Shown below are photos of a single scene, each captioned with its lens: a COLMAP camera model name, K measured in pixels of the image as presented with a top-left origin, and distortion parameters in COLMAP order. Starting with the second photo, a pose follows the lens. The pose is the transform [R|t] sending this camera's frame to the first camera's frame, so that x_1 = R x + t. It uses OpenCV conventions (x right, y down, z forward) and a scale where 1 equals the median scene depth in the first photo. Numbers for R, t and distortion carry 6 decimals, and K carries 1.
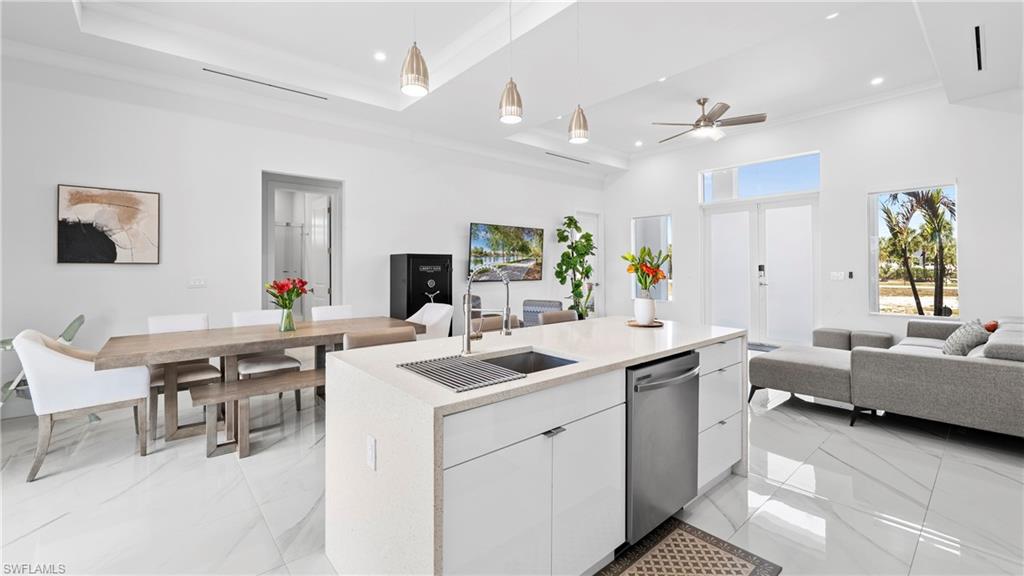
lens RADIAL K [[418.2, 0, 511.2], [0, 418.2, 264.8], [0, 0, 1]] dist [-0.013448, 0.000260]
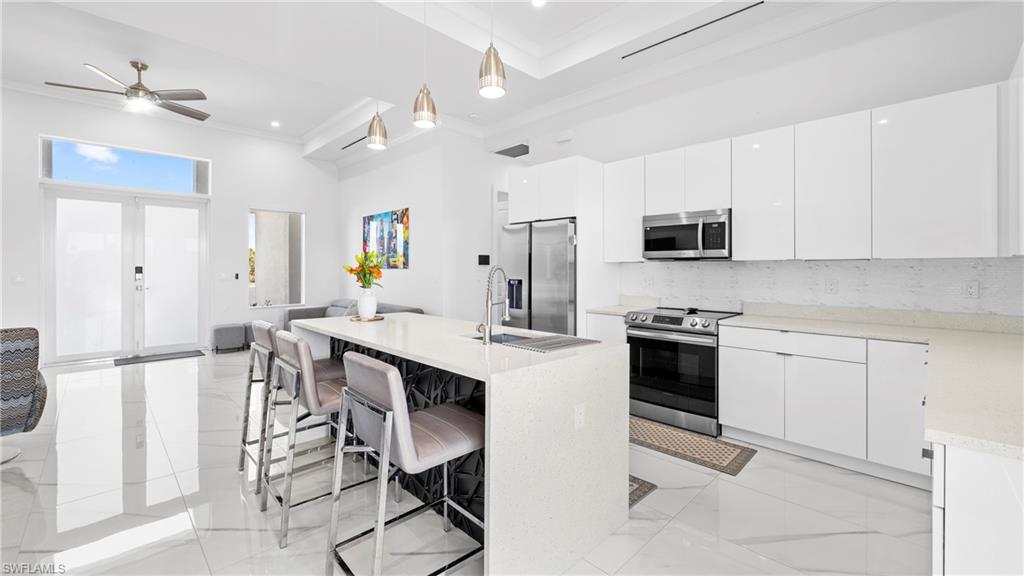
lens RADIAL K [[418.2, 0, 507.8], [0, 418.2, 267.5], [0, 0, 1]] dist [-0.013448, 0.000260]
pose [[-0.080424, 0.011449, 0.996695, -0.342302], [-0.009890, 0.999876, -0.012283, 0.005522], [-0.996712, -0.010845, -0.080301, 0.288538]]
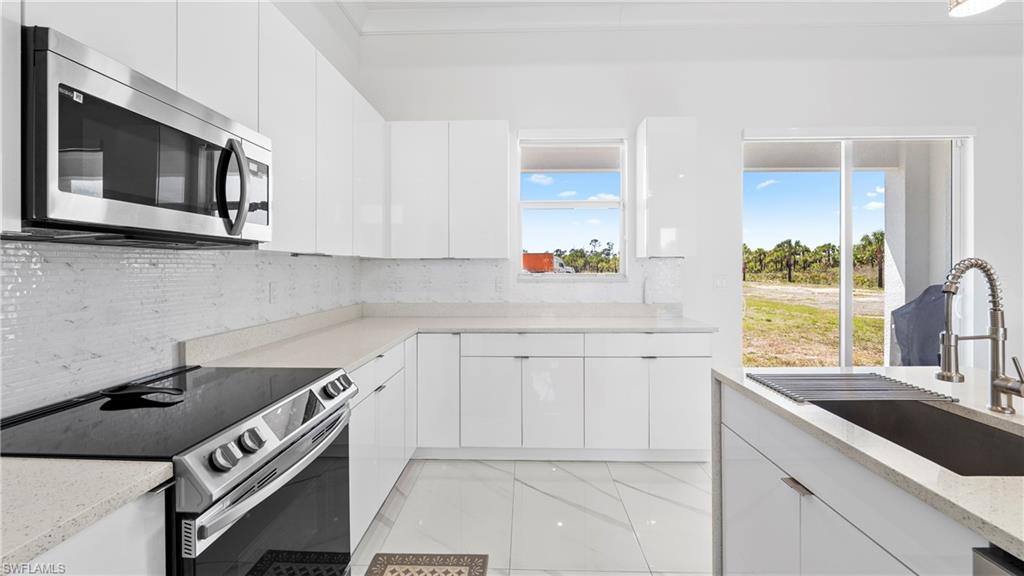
lens RADIAL K [[418.2, 0, 513.0], [0, 418.2, 267.5], [0, 0, 1]] dist [-0.013448, 0.000260]
pose [[-0.671249, 0.008636, -0.741182, 0.214033], [0.014179, 0.999899, -0.001191, 0.000633], [0.741097, -0.011309, -0.671303, 0.245557]]
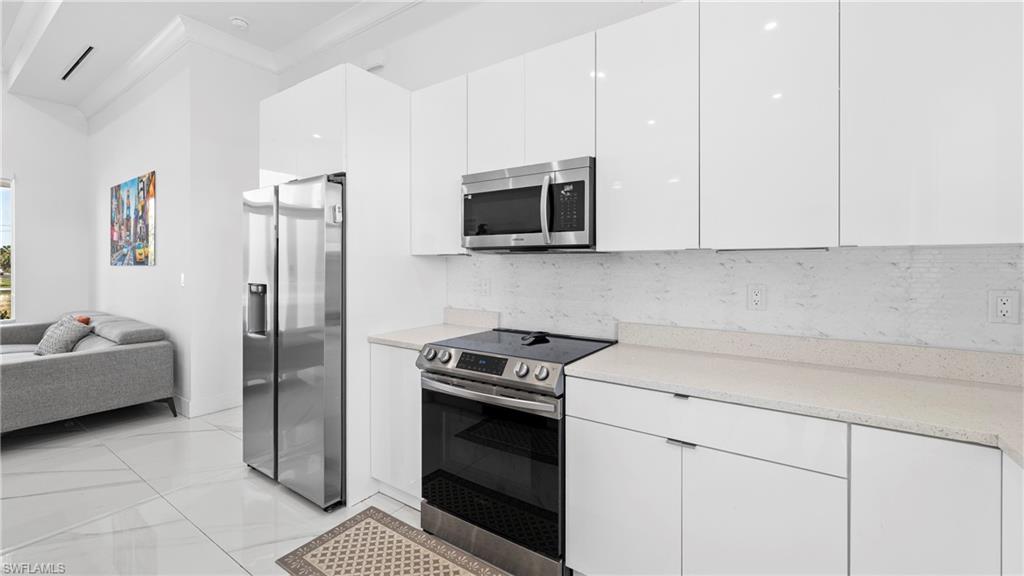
lens RADIAL K [[418.2, 0, 511.3], [0, 418.2, 263.6], [0, 0, 1]] dist [-0.013448, 0.000260]
pose [[-0.277690, 0.011918, 0.960597, -0.117734], [-0.008840, 0.999849, -0.014961, 0.001194], [-0.960630, -0.012646, -0.277543, 0.112088]]
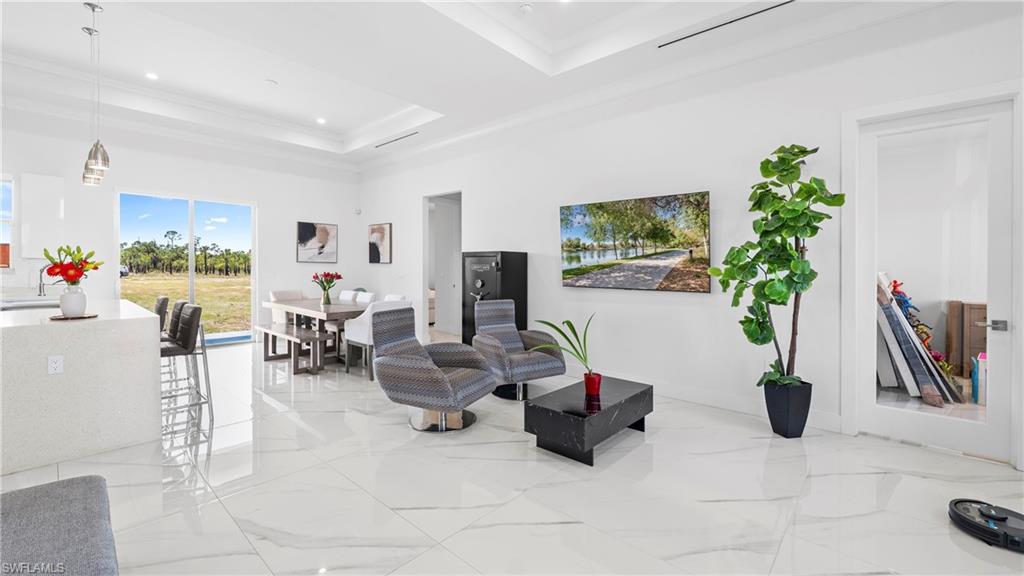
lens RADIAL K [[418.2, 0, 501.4], [0, 418.2, 268.5], [0, 0, 1]] dist [-0.013448, 0.000260]
pose [[0.126563, 0.008696, -0.991920, 0.608863], [0.000543, 0.999961, 0.008836, 0.003210], [0.991958, -0.001657, 0.126554, 0.783666]]
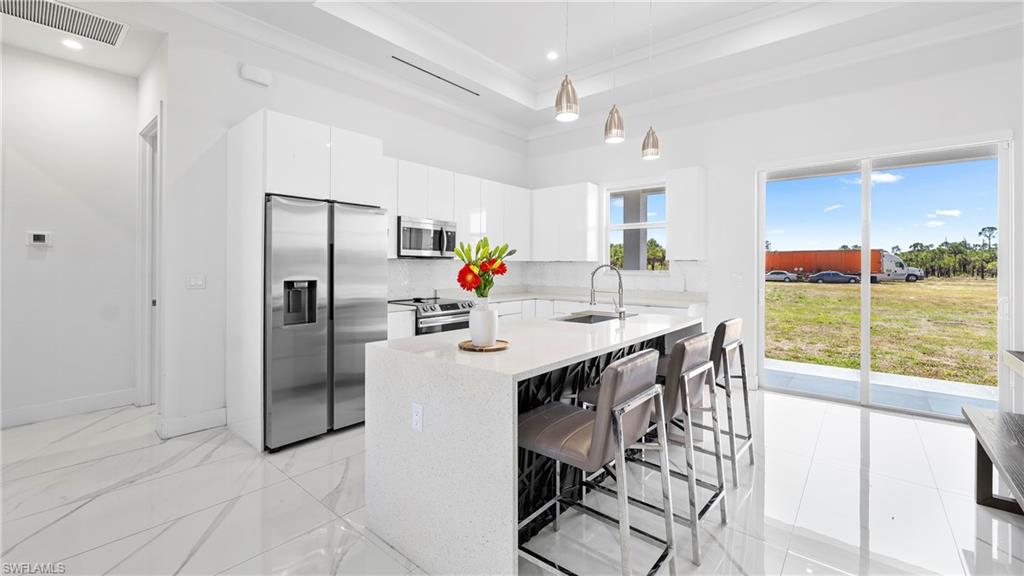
lens RADIAL K [[418.2, 0, 514.1], [0, 418.2, 269.0], [0, 0, 1]] dist [-0.013448, 0.000260]
pose [[-0.985852, 0.002441, -0.167598, 0.155916], [0.002456, 0.999997, 0.000114, 0.003820], [0.167598, -0.000299, -0.985855, 0.685506]]
